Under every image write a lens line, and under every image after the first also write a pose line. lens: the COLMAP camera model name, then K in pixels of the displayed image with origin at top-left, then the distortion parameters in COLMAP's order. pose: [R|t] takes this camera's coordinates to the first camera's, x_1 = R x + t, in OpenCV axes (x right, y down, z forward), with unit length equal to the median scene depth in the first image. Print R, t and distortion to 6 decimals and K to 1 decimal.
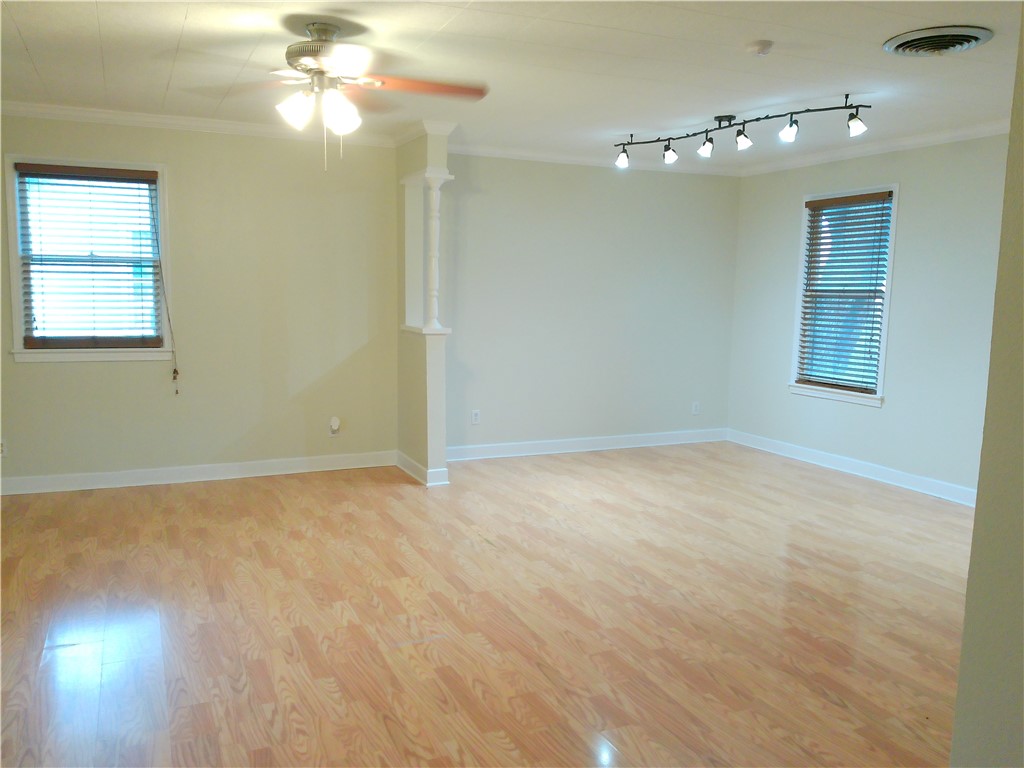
lens RADIAL K [[830.6, 0, 517.7], [0, 830.6, 387.7], [0, 0, 1]] dist [0.075376, -0.139298]
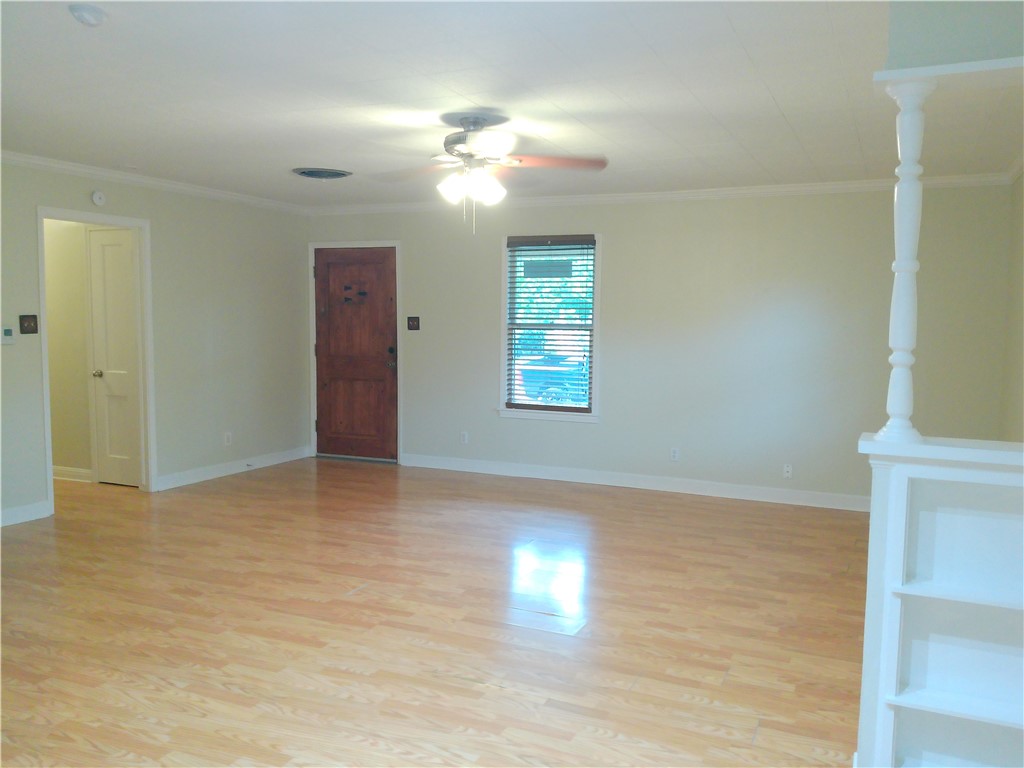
lens RADIAL K [[830.6, 0, 513.9], [0, 830.6, 382.3], [0, 0, 1]] dist [0.075376, -0.139298]
pose [[-0.748716, 0.029938, -0.662214, 0.428784], [-0.105285, 0.980928, 0.163385, -0.200185], [0.654476, 0.192050, -0.731285, 1.564178]]
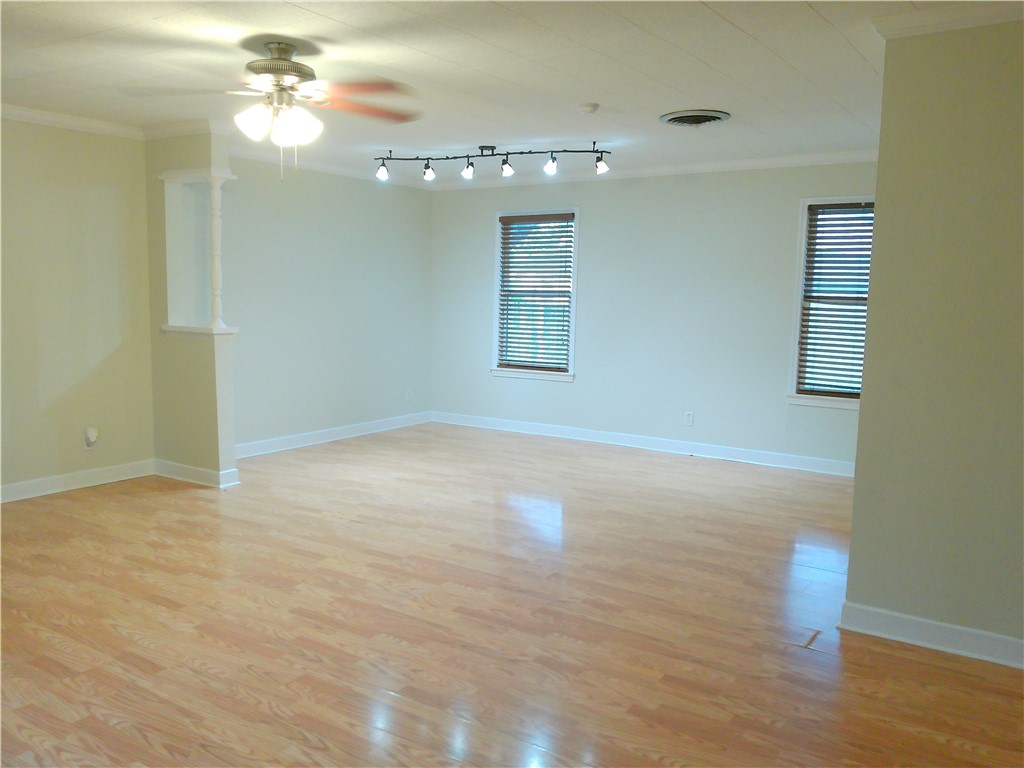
lens RADIAL K [[830.6, 0, 514.0], [0, 830.6, 390.4], [0, 0, 1]] dist [0.075376, -0.139298]
pose [[0.847789, -0.064200, 0.526434, -0.441534], [0.060445, 0.997874, 0.024351, -0.000668], [-0.526879, 0.011176, 0.849867, -0.043109]]
